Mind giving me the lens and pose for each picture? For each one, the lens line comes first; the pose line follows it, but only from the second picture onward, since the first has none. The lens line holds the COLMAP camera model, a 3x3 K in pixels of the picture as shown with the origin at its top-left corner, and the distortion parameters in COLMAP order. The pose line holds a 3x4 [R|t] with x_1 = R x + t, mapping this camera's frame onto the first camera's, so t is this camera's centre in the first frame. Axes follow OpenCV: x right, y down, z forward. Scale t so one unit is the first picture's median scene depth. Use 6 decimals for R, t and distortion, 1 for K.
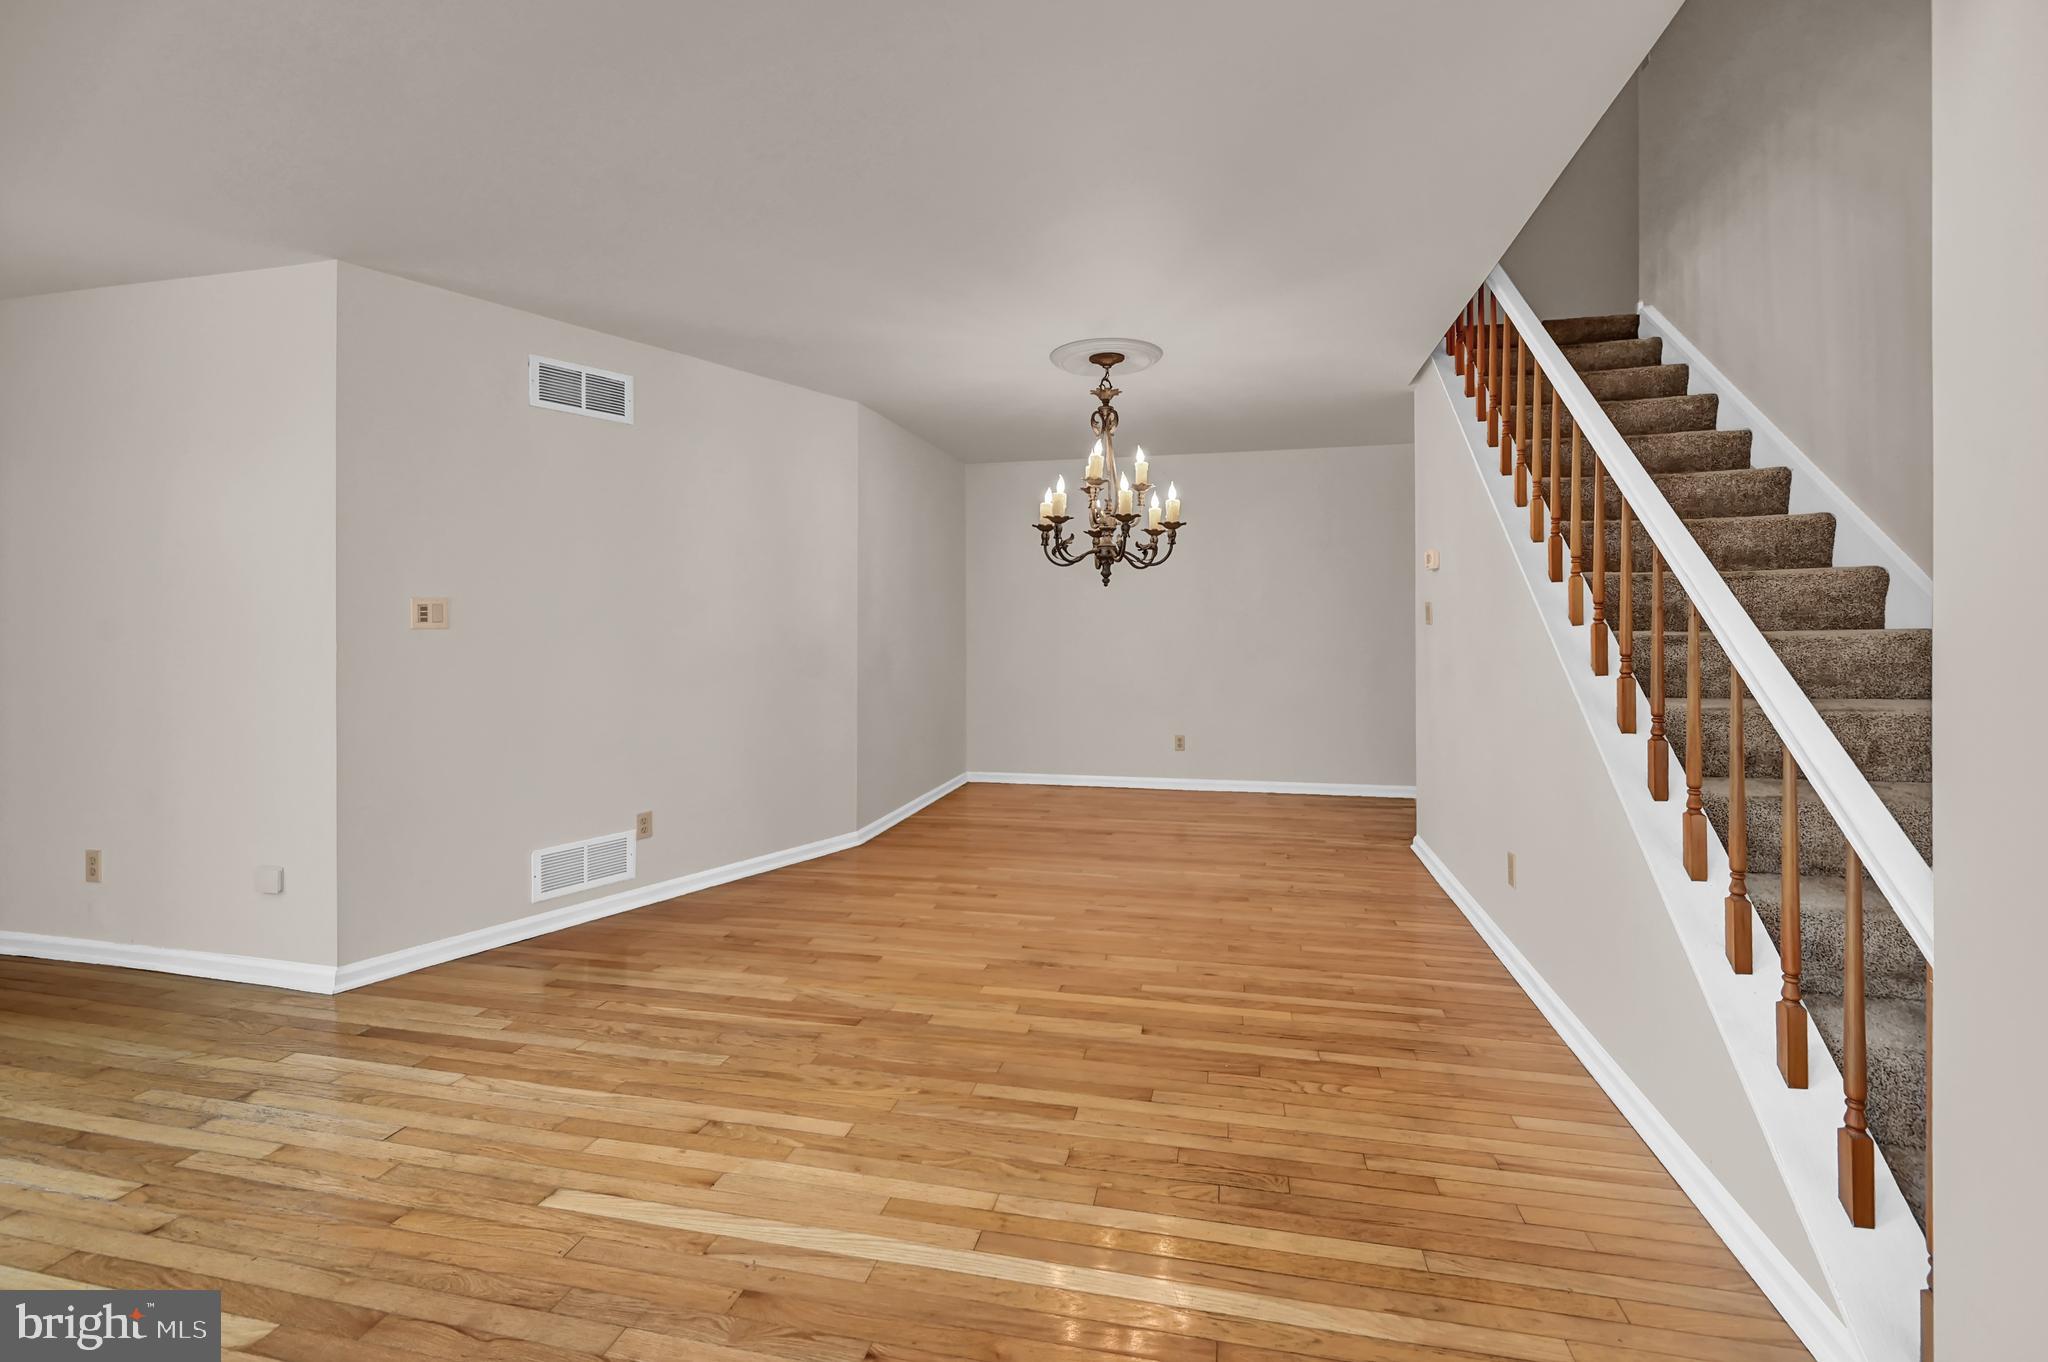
lens RADIAL K [[837.2, 0, 1040.3], [0, 837.2, 631.2], [0, 0, 1]] dist [0.005599, -0.002138]
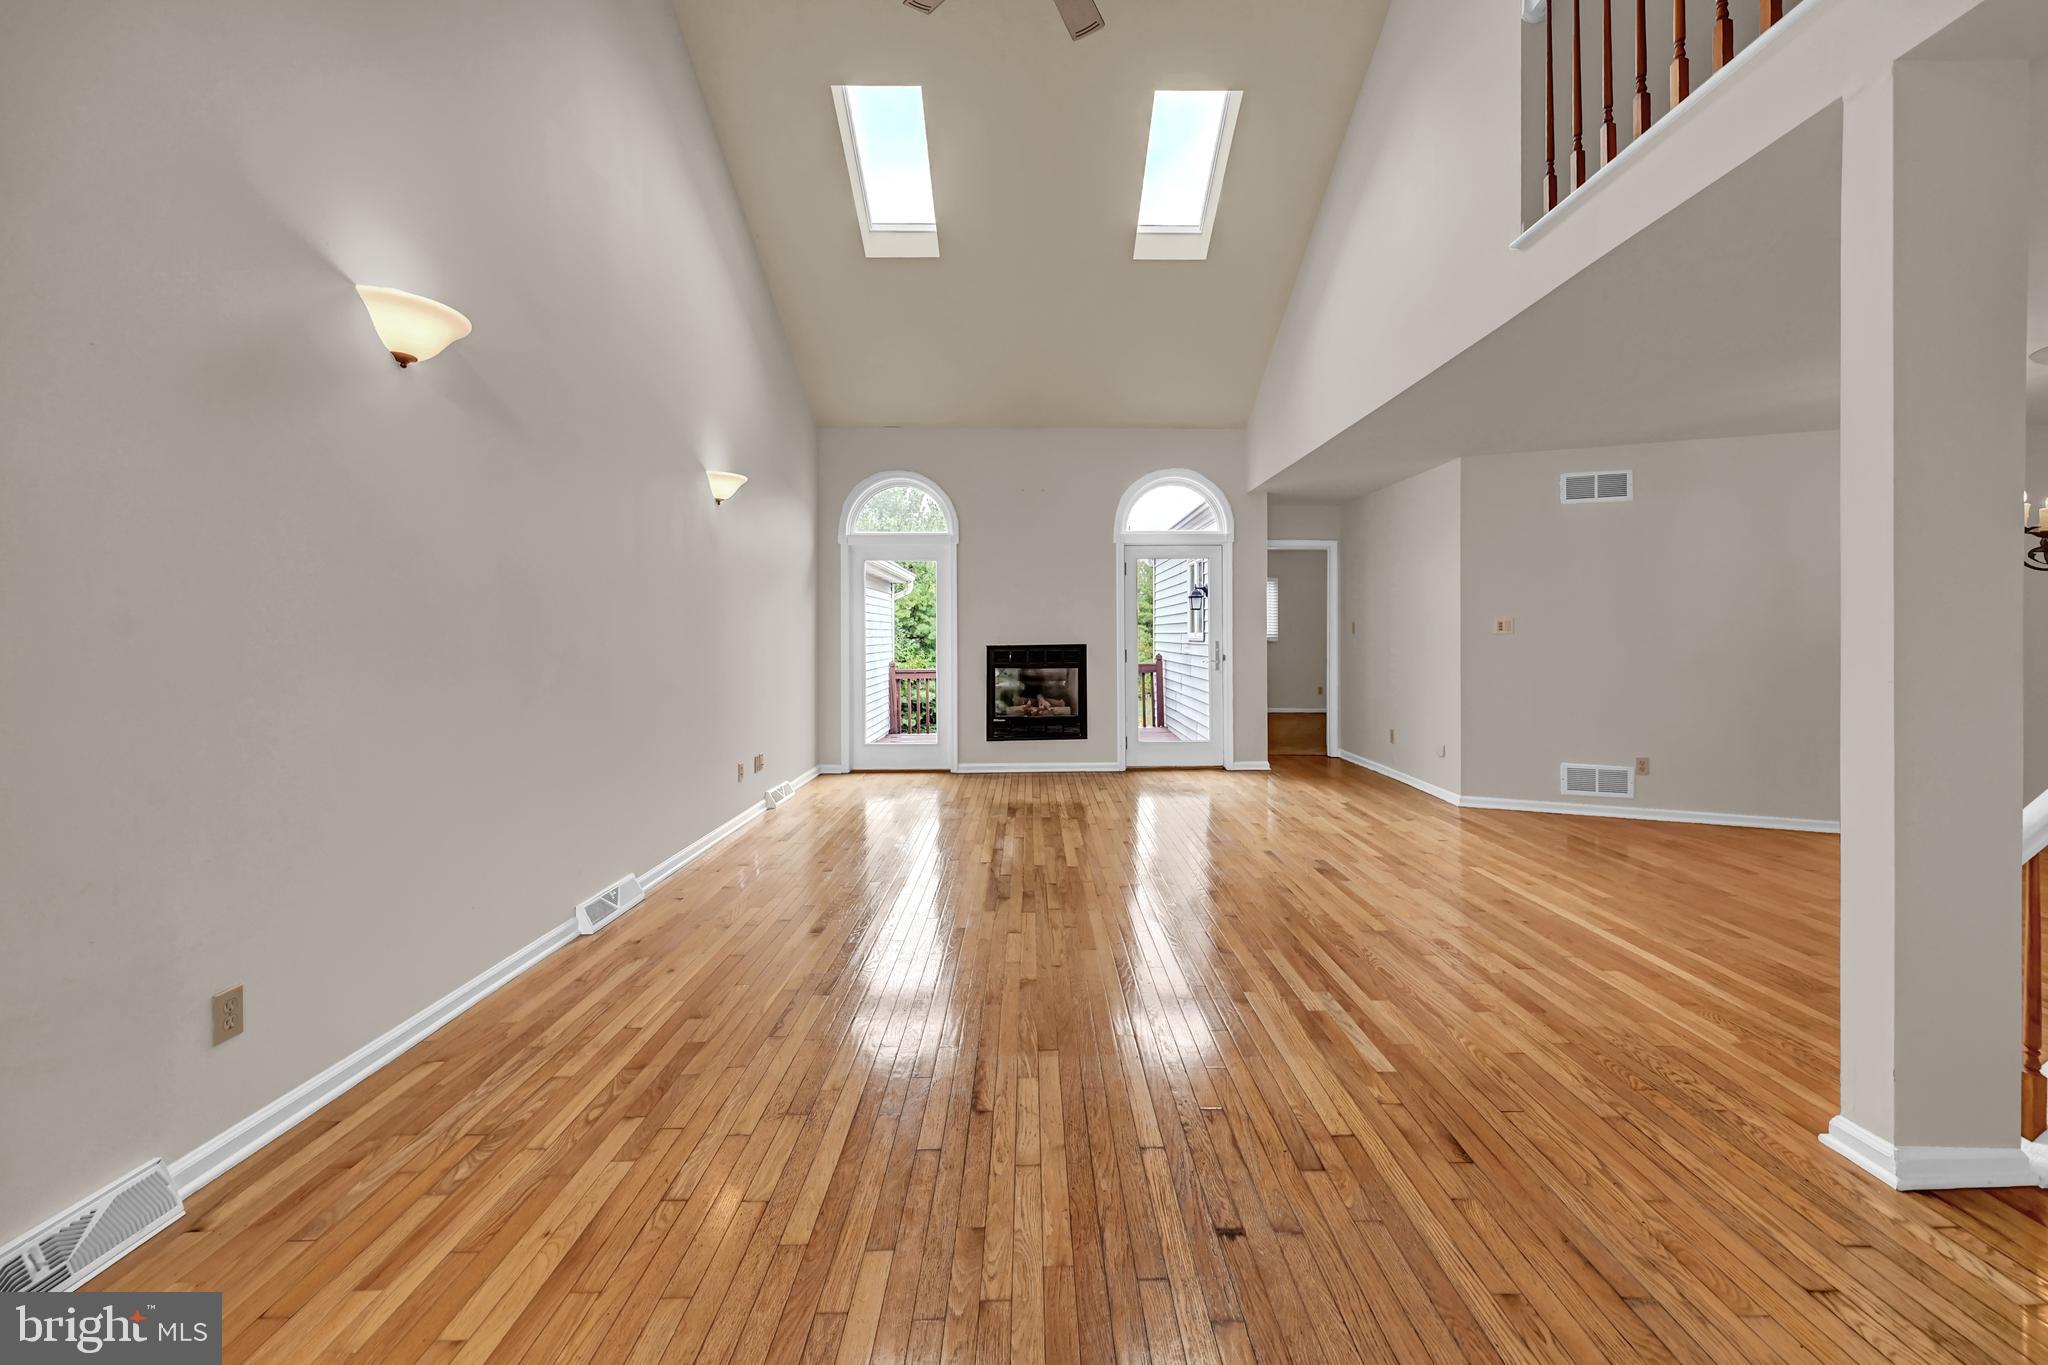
lens RADIAL K [[824.0, 0, 1042.0], [0, 824.0, 629.8], [0, 0, 1]] dist [-0.000996, 0.000588]
pose [[0.227810, -0.002965, -0.973701, 0.934056], [-0.004602, 0.999981, -0.004122, 0.000605], [0.973695, 0.005420, 0.227792, -0.490777]]
